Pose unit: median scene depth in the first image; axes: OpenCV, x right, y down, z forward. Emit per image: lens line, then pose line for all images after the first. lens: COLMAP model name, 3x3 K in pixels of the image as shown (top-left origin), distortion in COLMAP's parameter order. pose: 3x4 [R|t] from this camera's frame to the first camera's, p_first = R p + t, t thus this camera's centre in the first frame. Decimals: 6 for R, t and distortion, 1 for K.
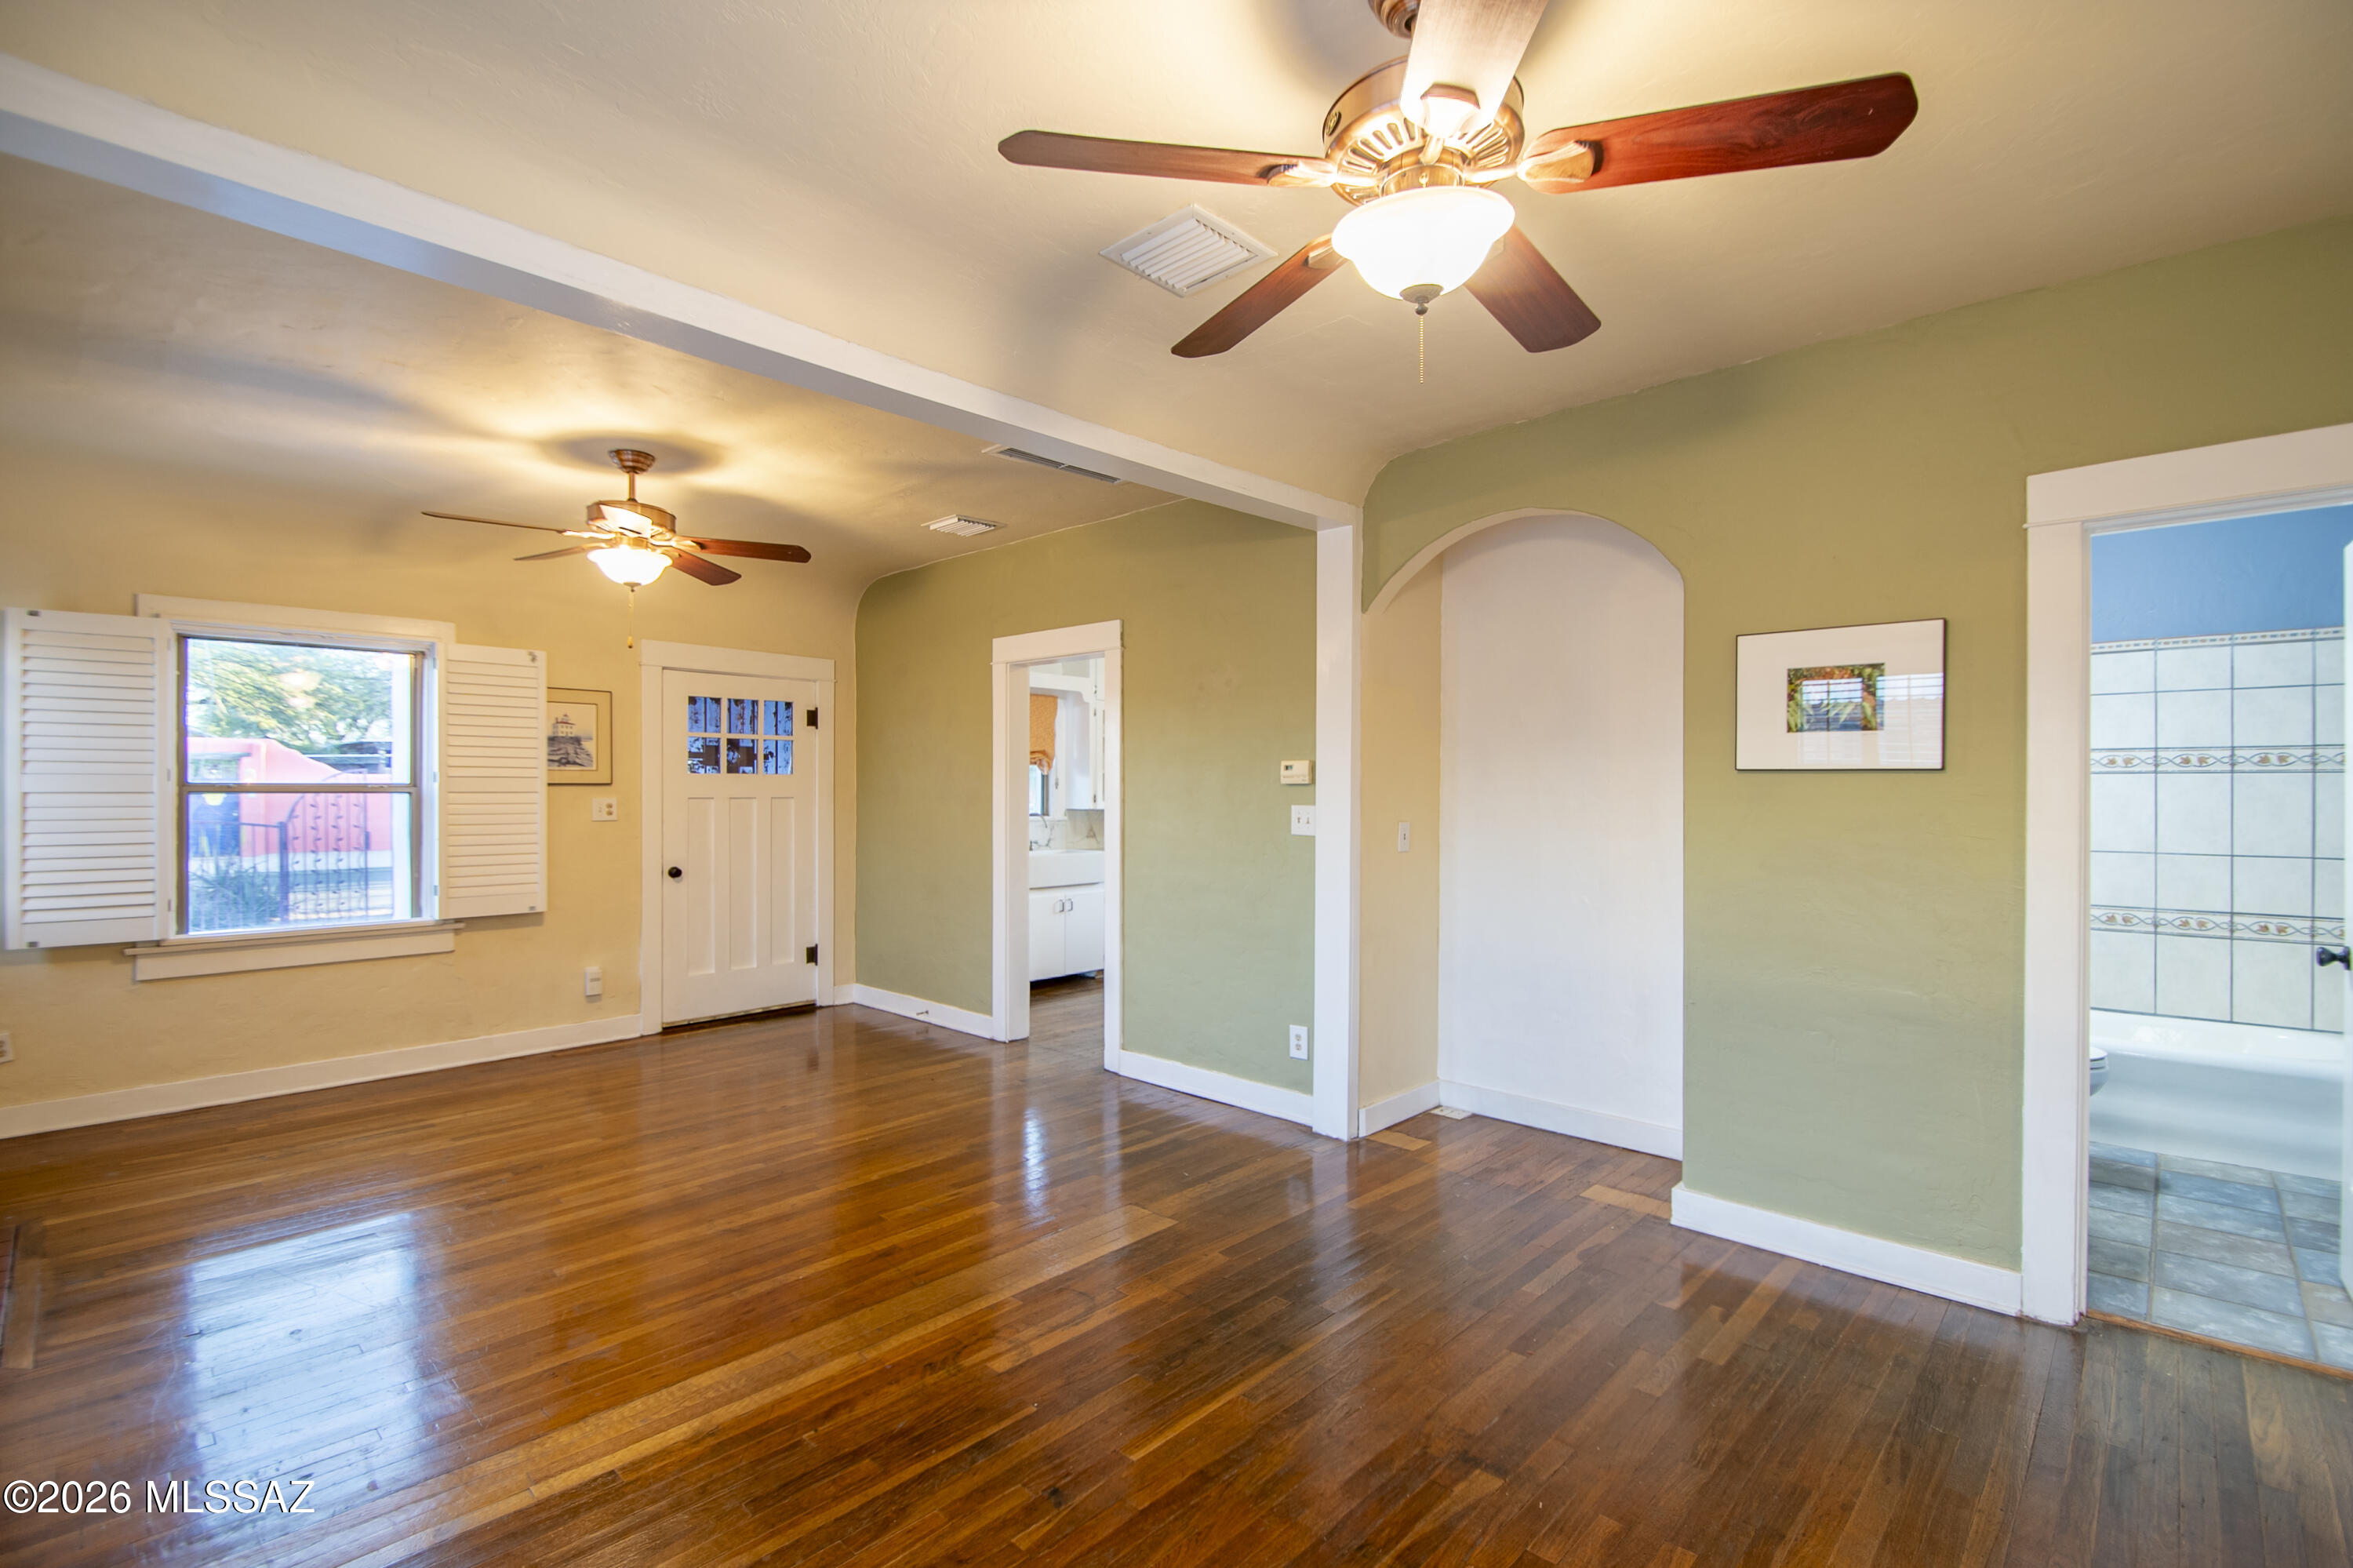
lens RADIAL K [[1042.1, 0, 1223.5], [0, 1042.1, 795.3], [0, 0, 1]] dist [0.001470, 0.000233]
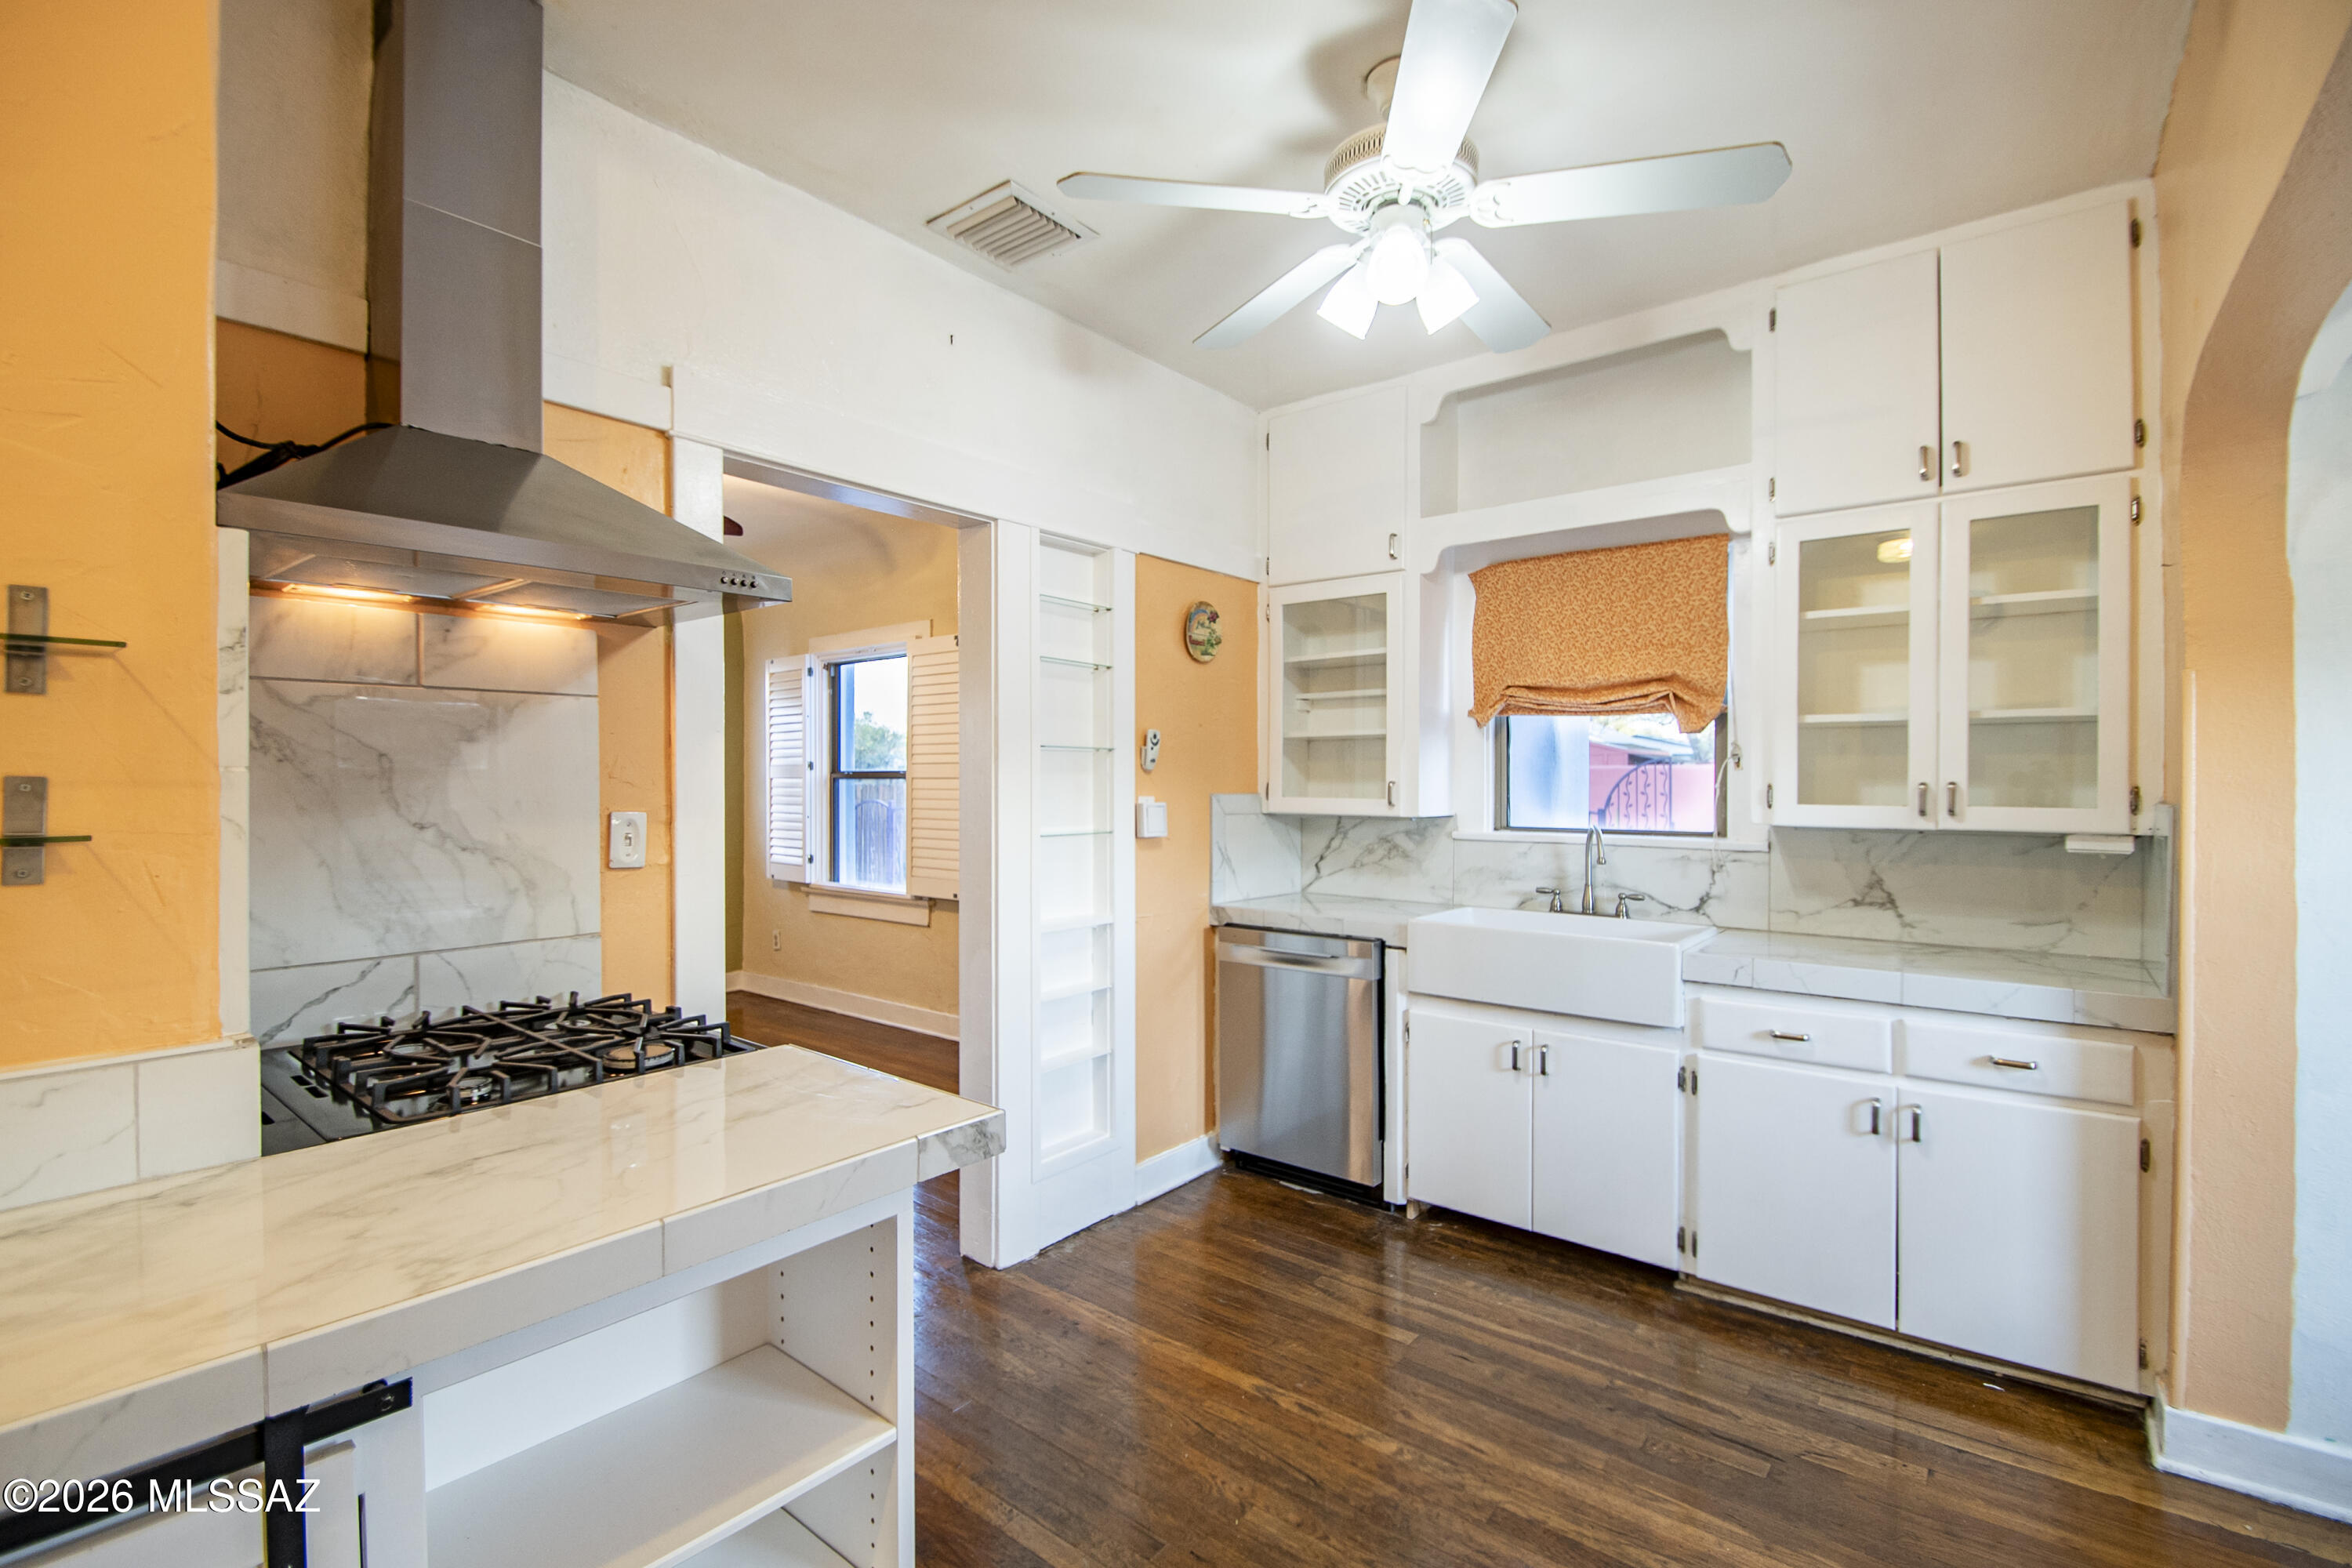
lens RADIAL K [[1053.1, 0, 1146.0], [0, 1053.1, 787.7], [0, 0, 1]] dist [0.000943, -0.013285]
pose [[0.044330, 0.007596, -0.998988, 0.229728], [-0.004379, 0.999963, 0.007409, -0.001378], [0.999007, 0.004046, 0.044361, 0.775516]]
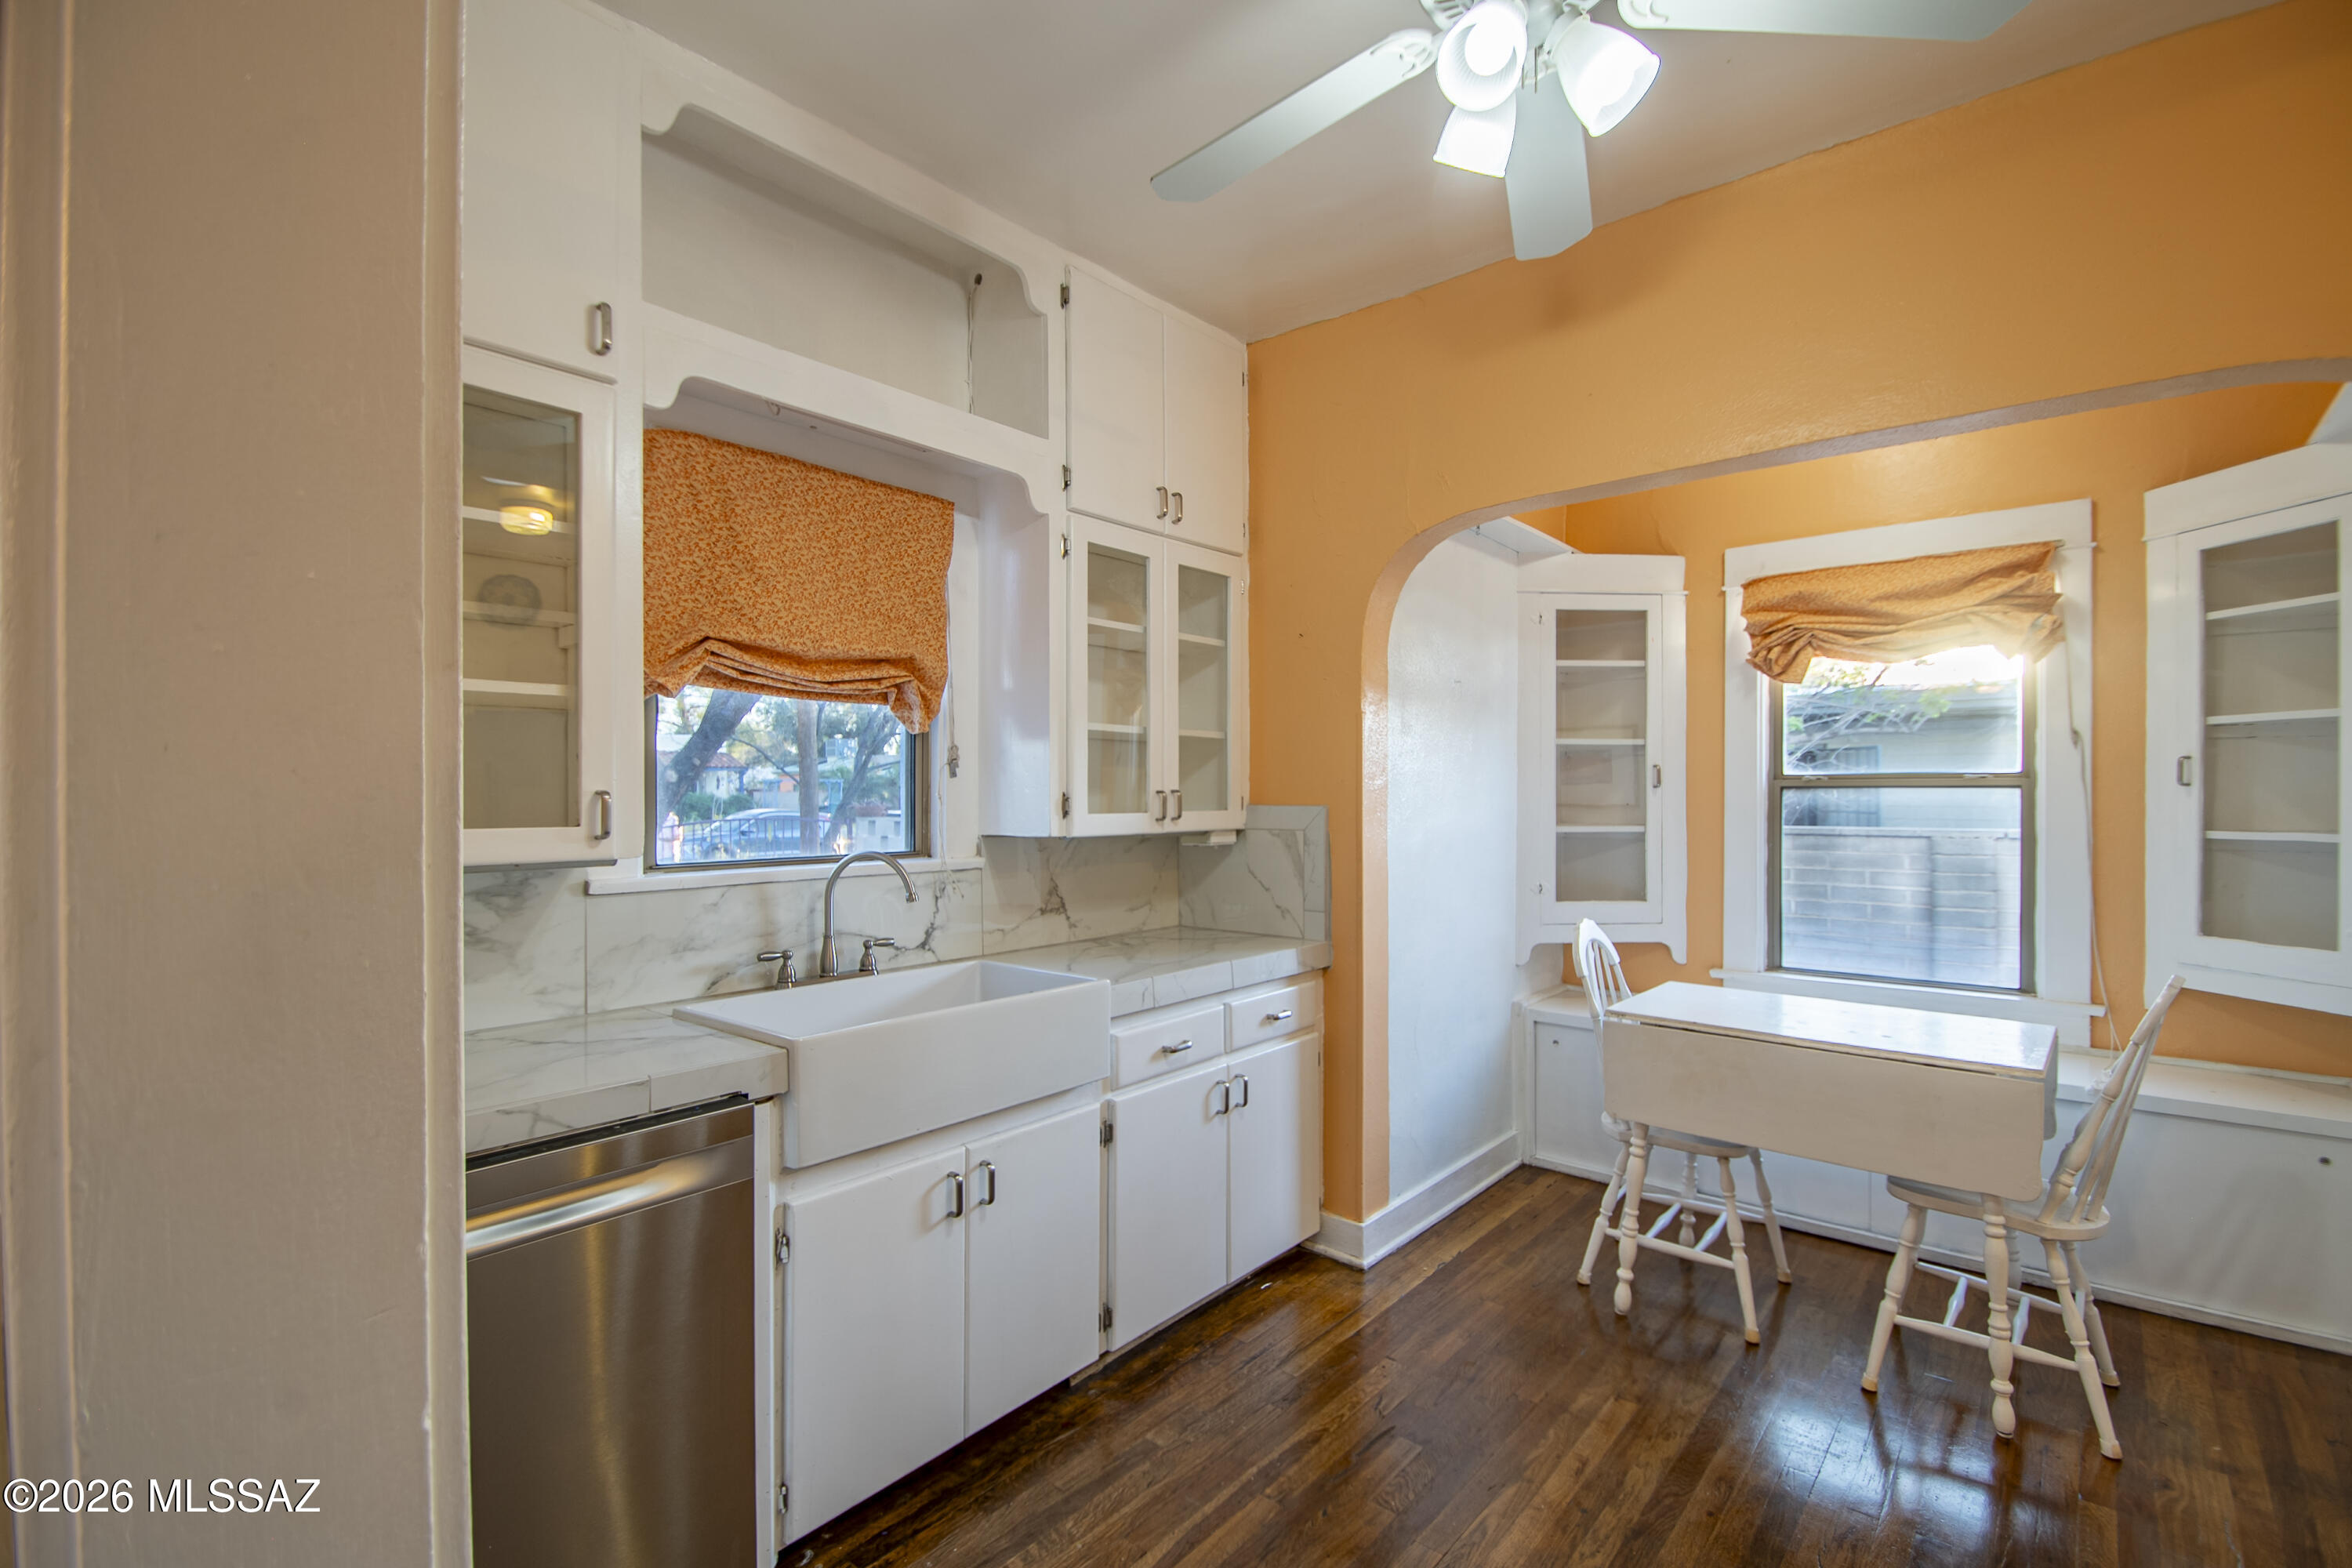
lens RADIAL K [[1041.6, 0, 1223.0], [0, 1041.6, 795.3], [0, 0, 1]] dist [0.001470, 0.000233]
pose [[0.998880, -0.002815, 0.047225, -0.089704], [0.002820, 0.999996, -0.000034, 0.000016], [-0.047225, 0.000167, 0.998884, 0.668575]]
